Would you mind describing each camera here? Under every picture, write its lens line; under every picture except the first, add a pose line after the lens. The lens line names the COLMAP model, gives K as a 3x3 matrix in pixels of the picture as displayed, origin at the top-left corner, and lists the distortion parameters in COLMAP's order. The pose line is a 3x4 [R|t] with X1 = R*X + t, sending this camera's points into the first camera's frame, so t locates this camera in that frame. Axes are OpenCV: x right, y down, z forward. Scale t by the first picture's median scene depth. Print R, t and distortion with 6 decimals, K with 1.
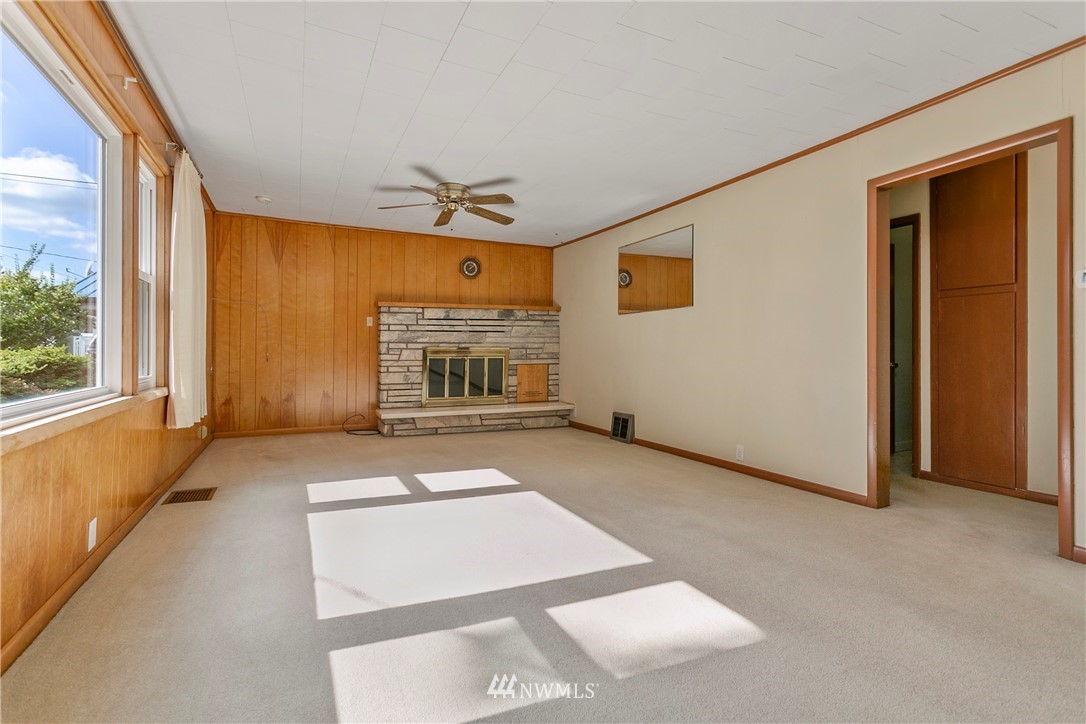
lens RADIAL K [[519.1, 0, 539.4], [0, 519.1, 346.6], [0, 0, 1]] dist [0.001374, -0.000122]
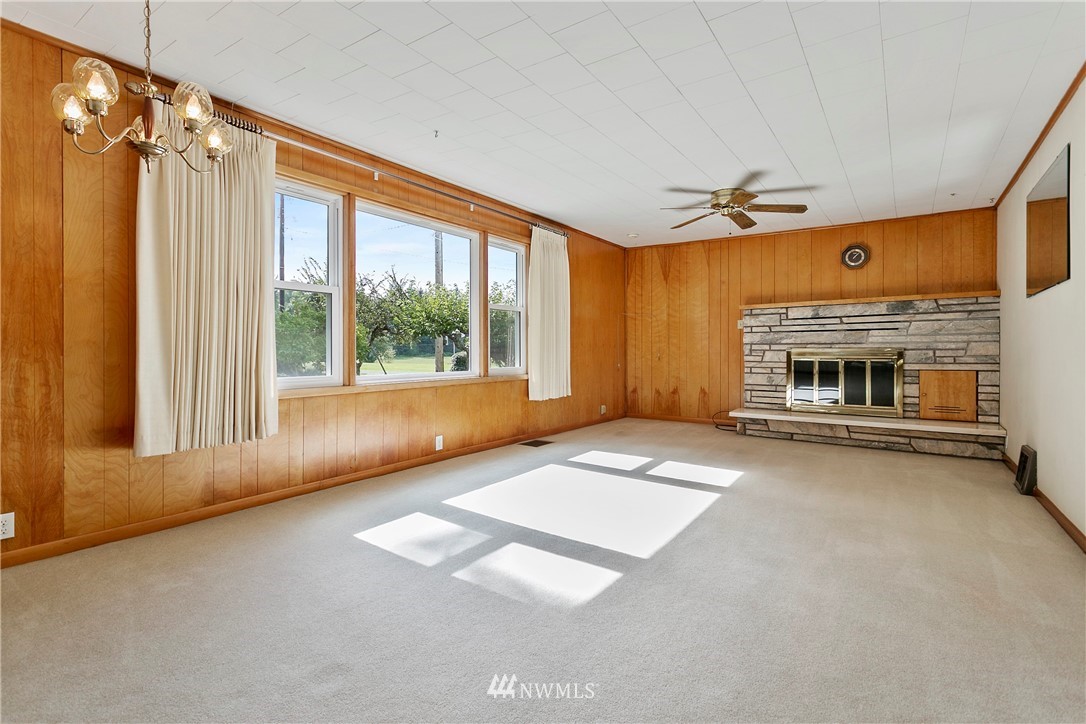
lens RADIAL K [[519.1, 0, 539.4], [0, 519.1, 346.6], [0, 0, 1]] dist [0.001374, -0.000122]
pose [[0.495356, -0.007739, -0.868656, 0.377800], [0.005177, 0.999969, -0.005957, 0.000953], [0.868675, -0.001547, 0.495380, 0.119742]]
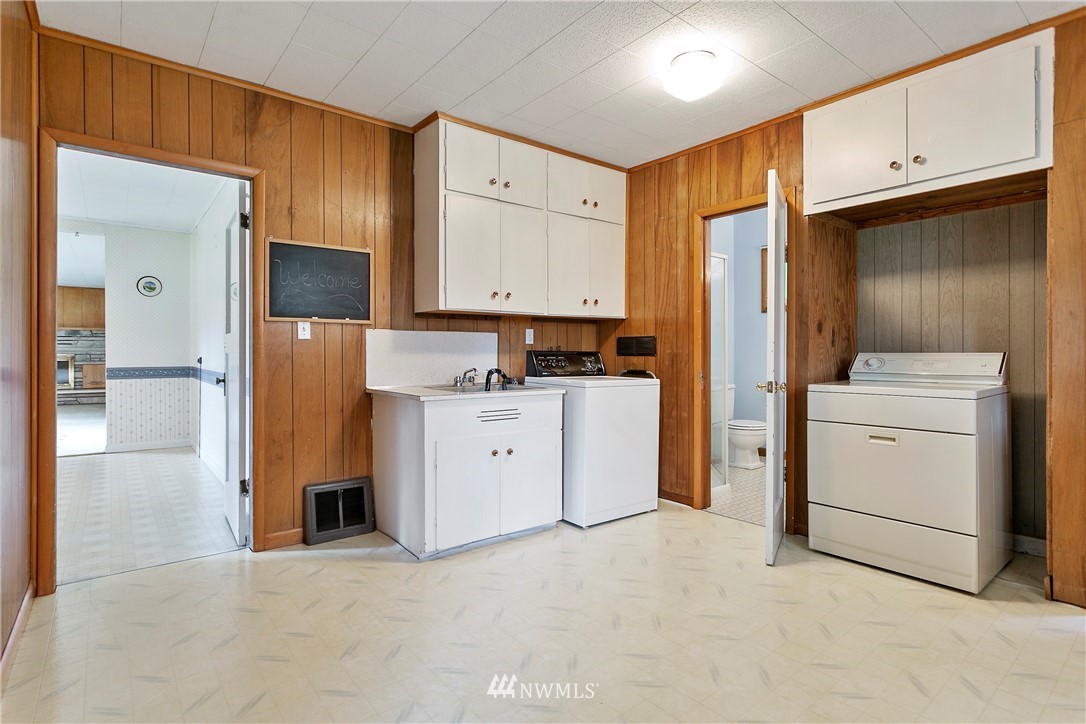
lens RADIAL K [[537.8, 0, 545.0], [0, 537.8, 356.8], [0, 0, 1]] dist [-0.018384, 0.000692]
pose [[0.969969, 0.000622, 0.243230, 0.997056], [-0.003862, 0.999910, 0.012847, -0.016916], [-0.243200, -0.013400, 0.969884, -0.981584]]
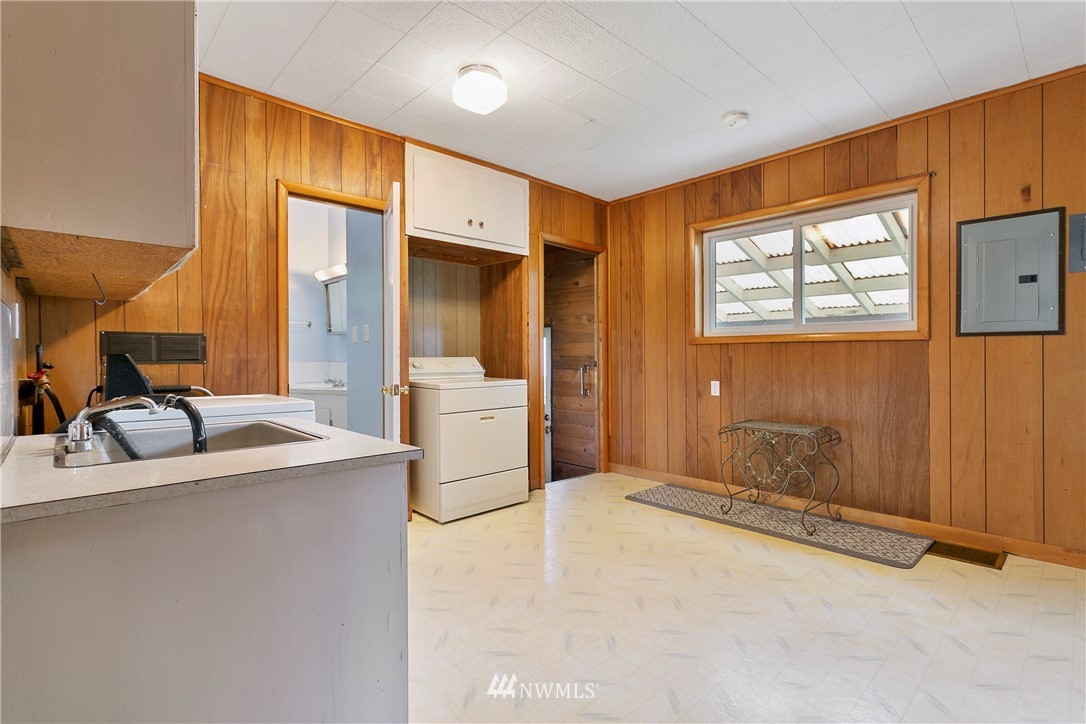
lens RADIAL K [[512.1, 0, 539.4], [0, 512.1, 356.0], [0, 0, 1]] dist [-0.004726, 0.000269]
pose [[-0.316224, 0.003643, 0.948677, 0.798251], [-0.001769, 0.999989, -0.004429, -0.014406], [-0.948683, -0.003079, -0.316214, -0.505745]]
